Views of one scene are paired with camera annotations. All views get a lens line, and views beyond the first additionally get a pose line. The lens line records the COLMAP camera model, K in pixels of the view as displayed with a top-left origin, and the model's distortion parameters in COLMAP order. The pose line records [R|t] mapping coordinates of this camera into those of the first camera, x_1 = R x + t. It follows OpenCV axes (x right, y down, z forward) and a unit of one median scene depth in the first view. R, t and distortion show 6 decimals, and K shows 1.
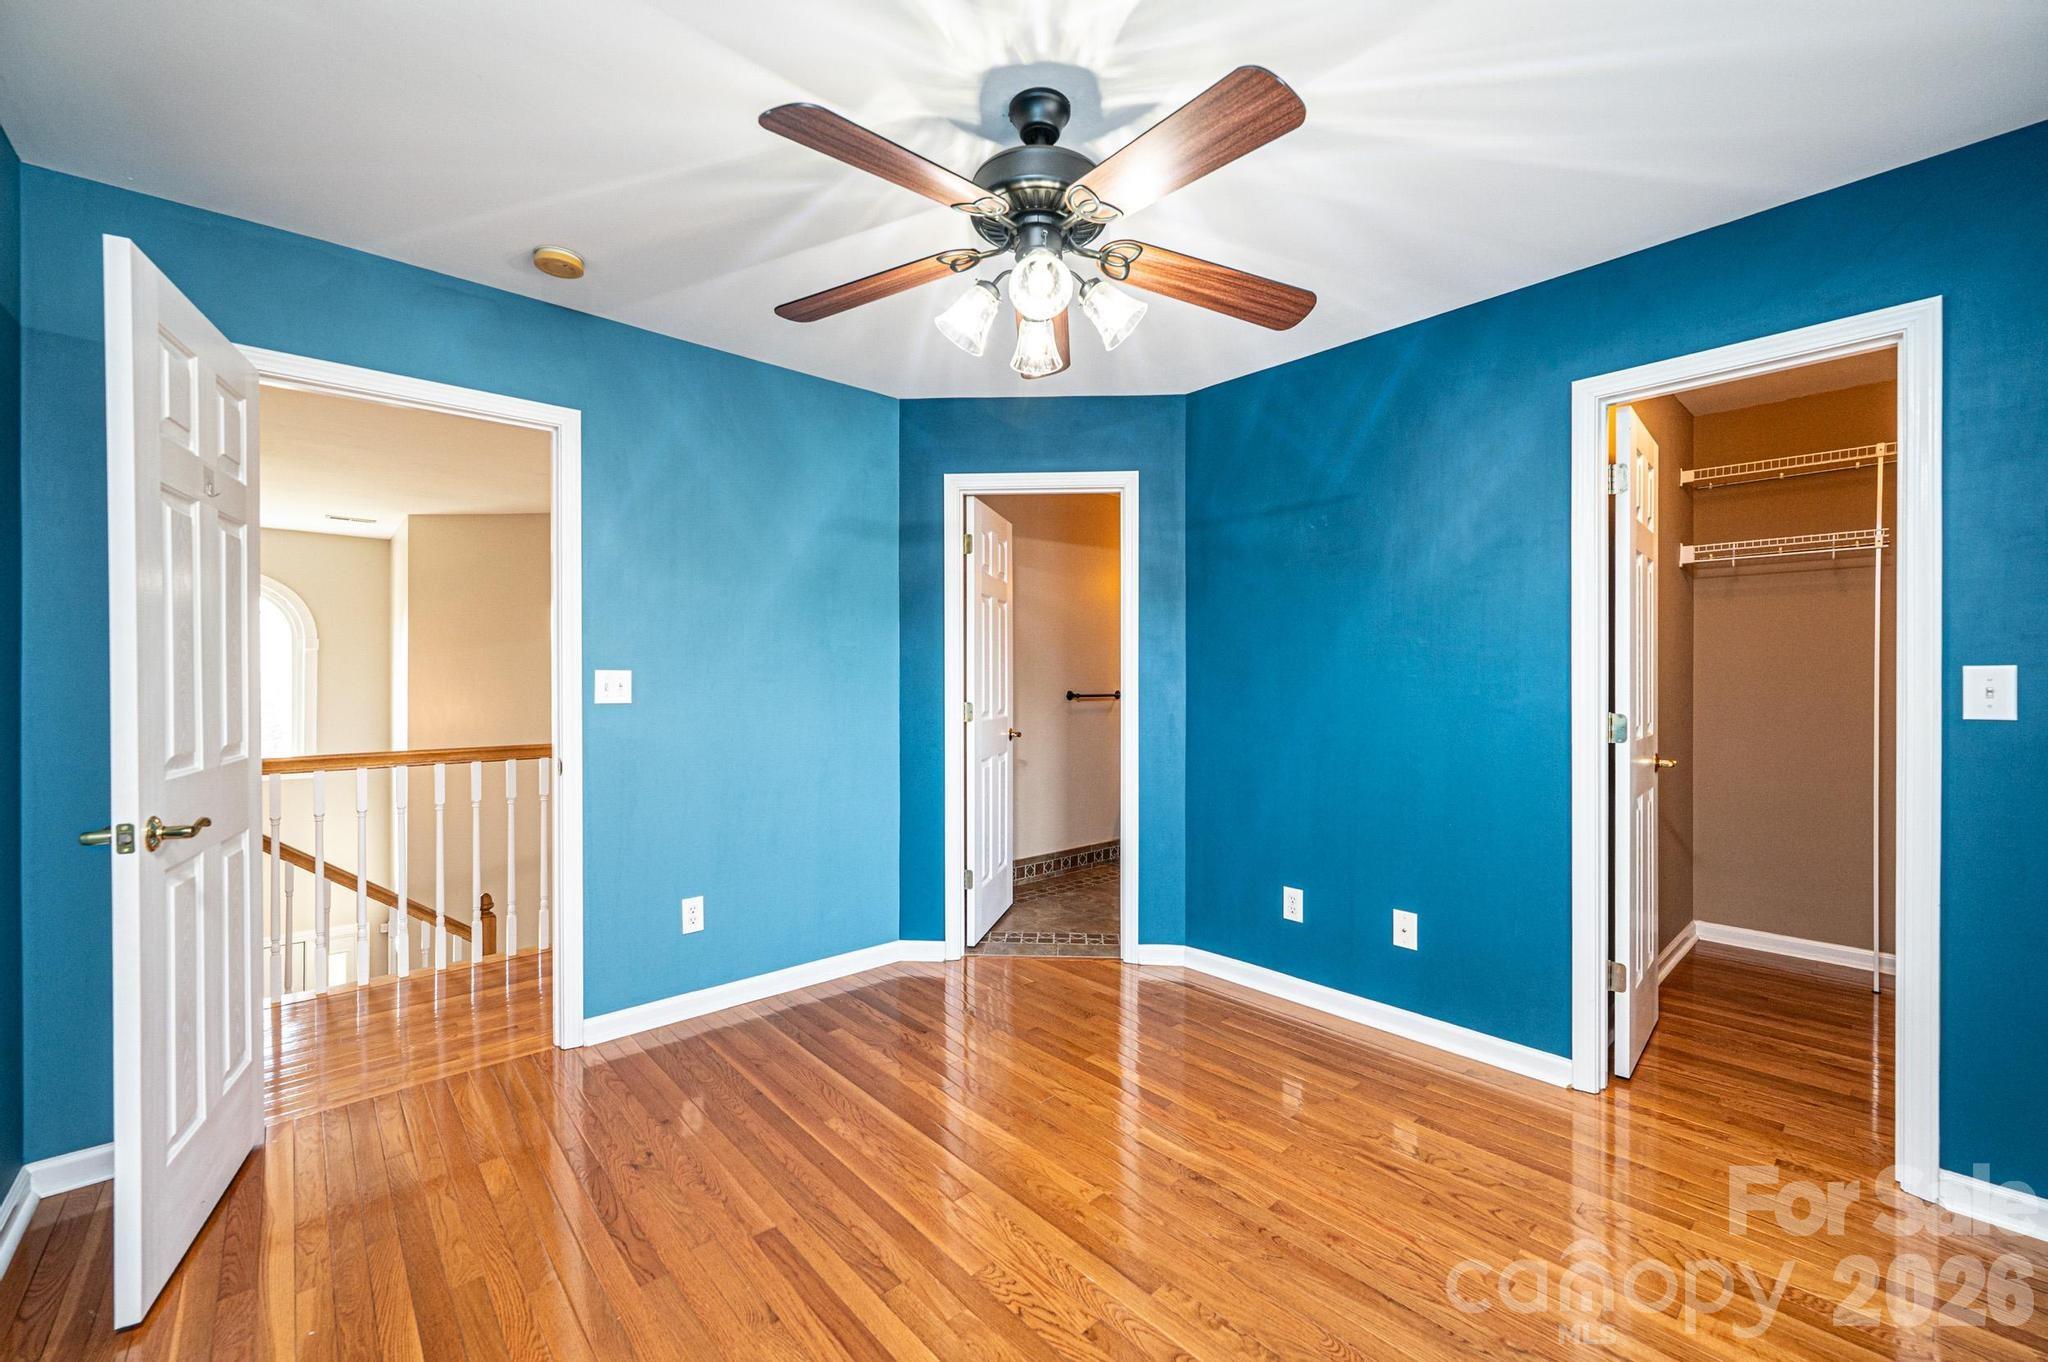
lens RADIAL K [[812.1, 0, 1026.7], [0, 812.1, 682.0], [0, 0, 1]] dist [0.002186, -0.000128]
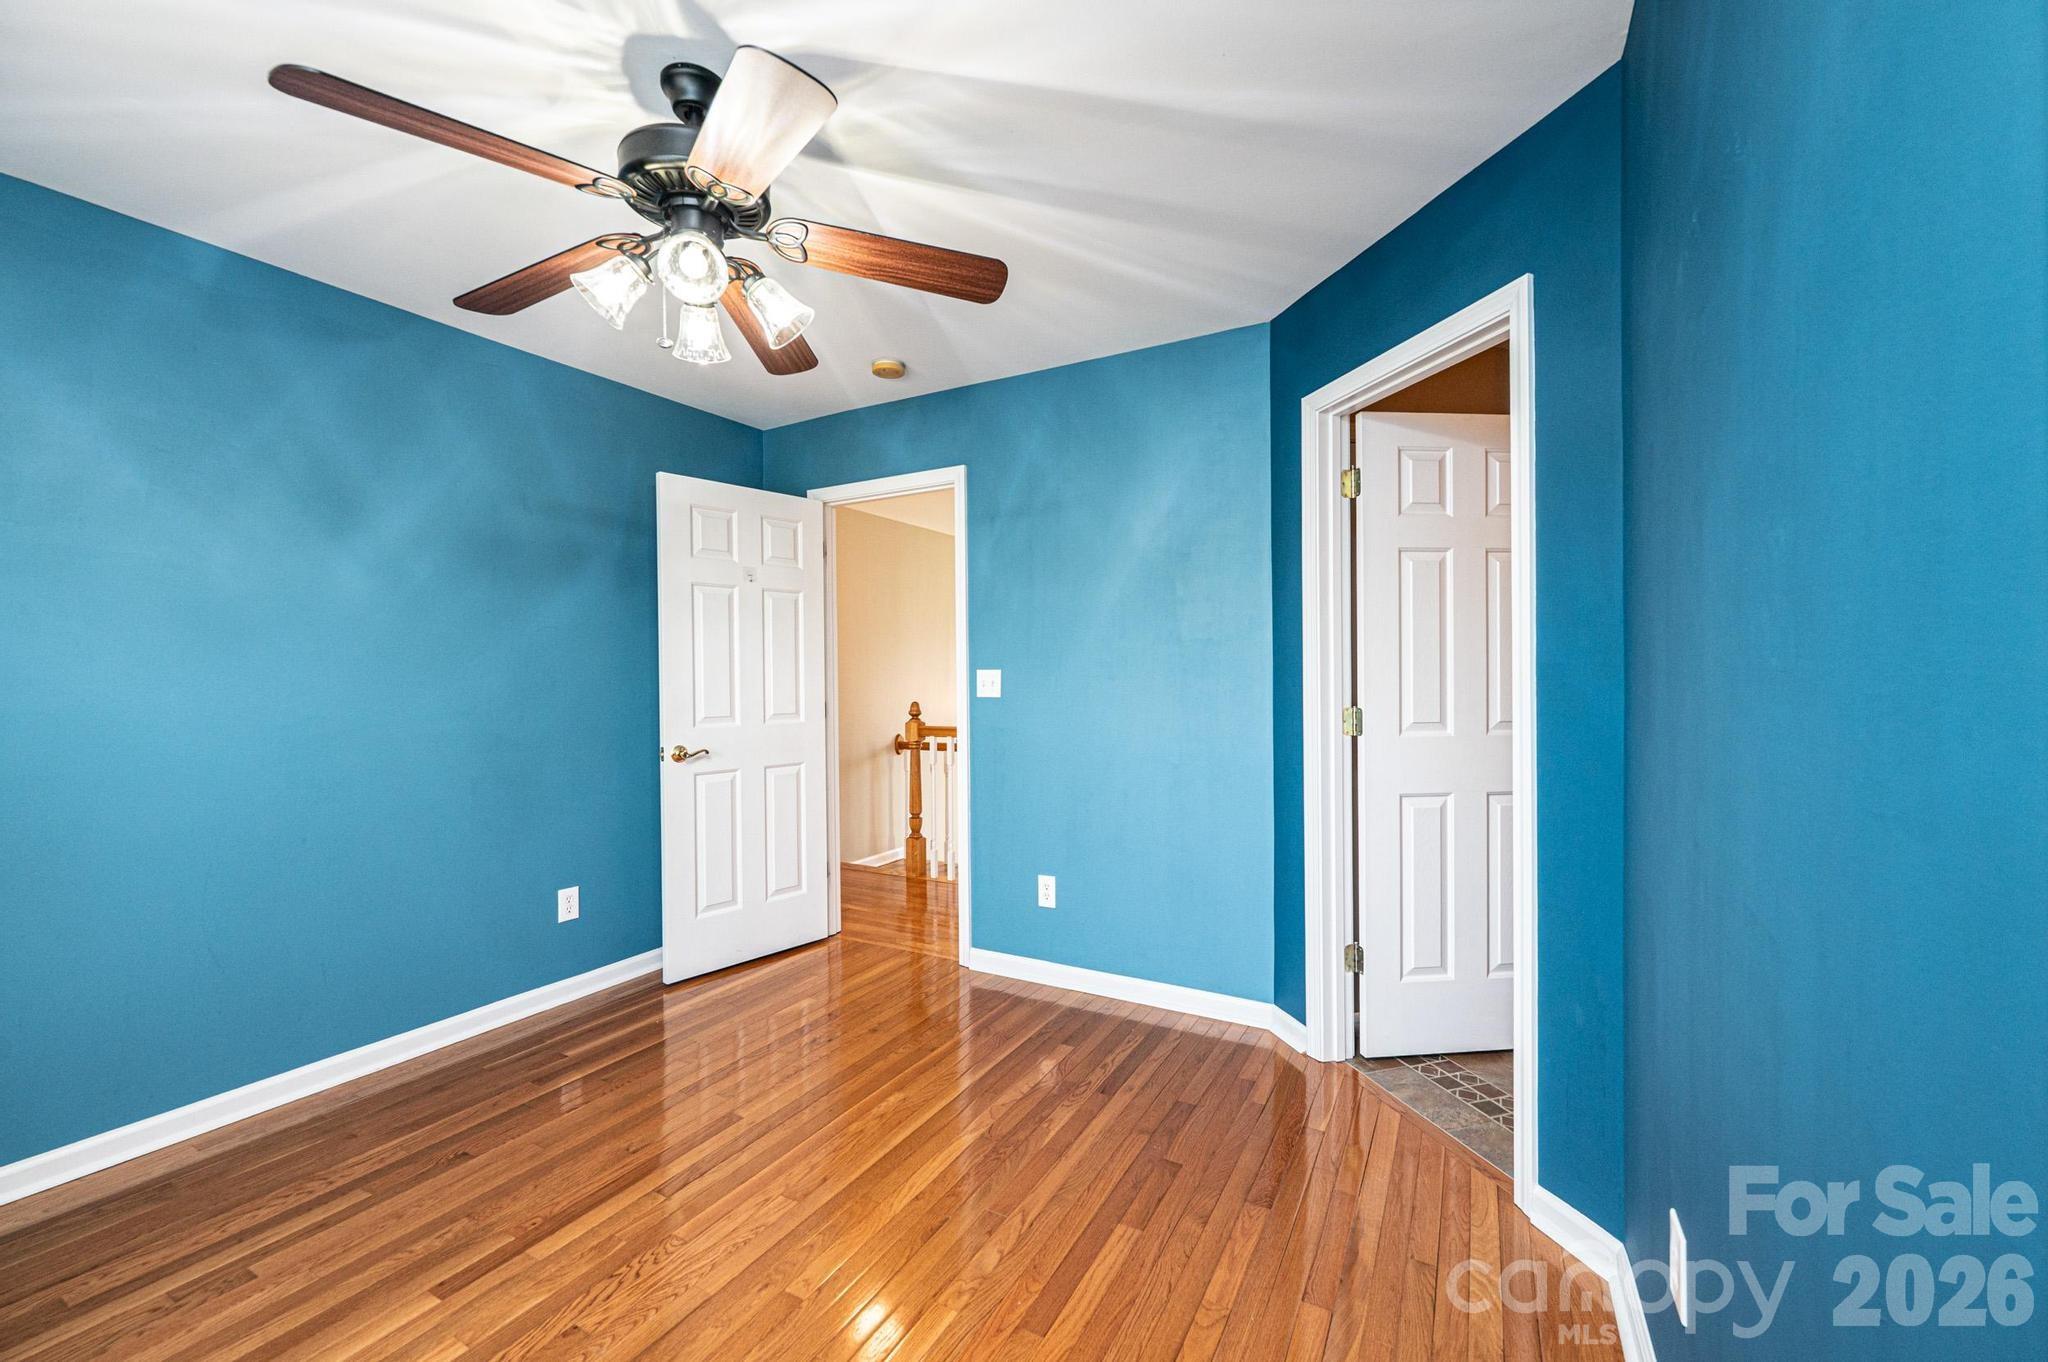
lens RADIAL K [[812.1, 0, 1025.0], [0, 812.1, 681.2], [0, 0, 1]] dist [0.002186, -0.000128]
pose [[0.322878, 0.002413, -0.946438, 0.657609], [0.003987, 0.999984, 0.003910, -0.002138], [0.946432, -0.005036, 0.322863, 0.657345]]
